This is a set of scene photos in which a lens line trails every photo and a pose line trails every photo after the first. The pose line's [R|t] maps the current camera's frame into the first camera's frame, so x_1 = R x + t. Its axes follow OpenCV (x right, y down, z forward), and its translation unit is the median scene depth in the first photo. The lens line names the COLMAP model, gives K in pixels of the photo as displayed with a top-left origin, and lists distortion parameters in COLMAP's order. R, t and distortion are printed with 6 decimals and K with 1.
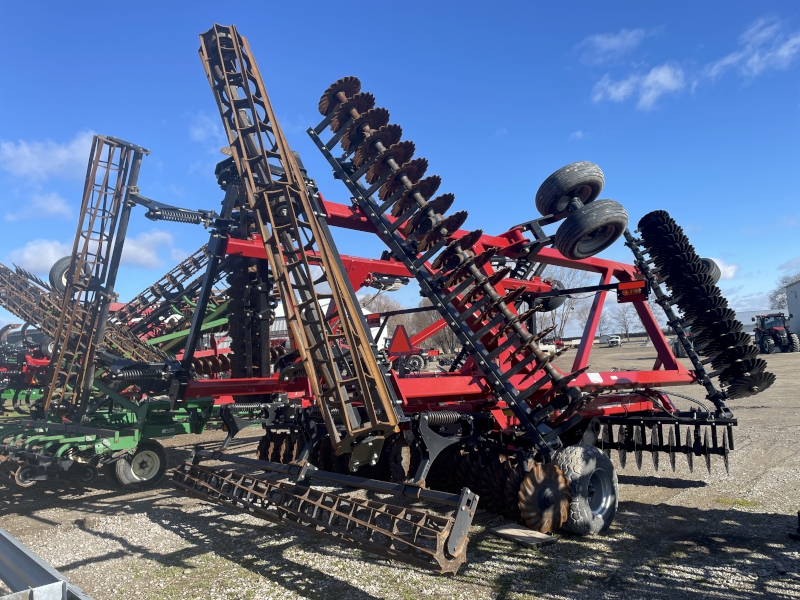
lens RADIAL K [[599.9, 0, 396.9], [0, 599.9, 304.5], [0, 0, 1]] dist [0.026451, -0.008087]
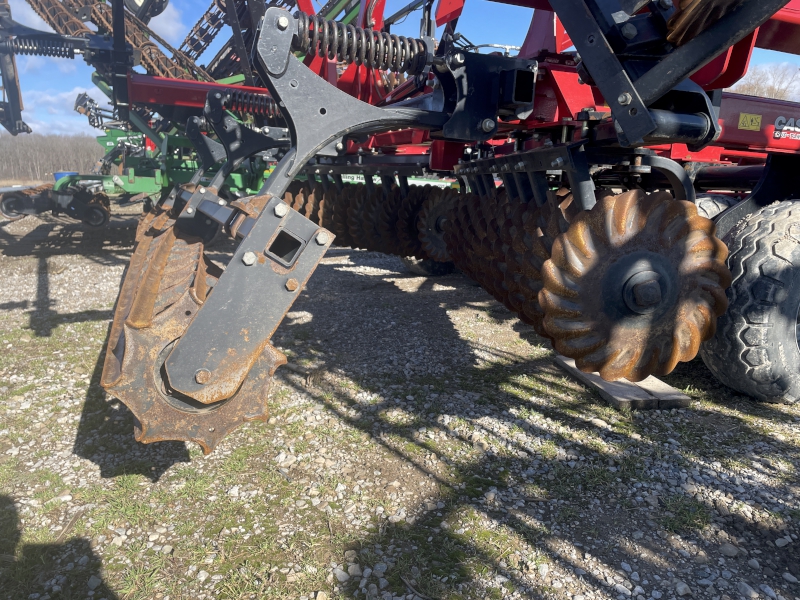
lens RADIAL K [[599.9, 0, 396.9], [0, 599.9, 304.5], [0, 0, 1]] dist [0.026451, -0.008087]
pose [[0.932085, 0.126136, -0.339569, 0.235849], [-0.019795, 0.953752, 0.299943, 0.225836], [0.361698, -0.272851, 0.891475, 0.632675]]
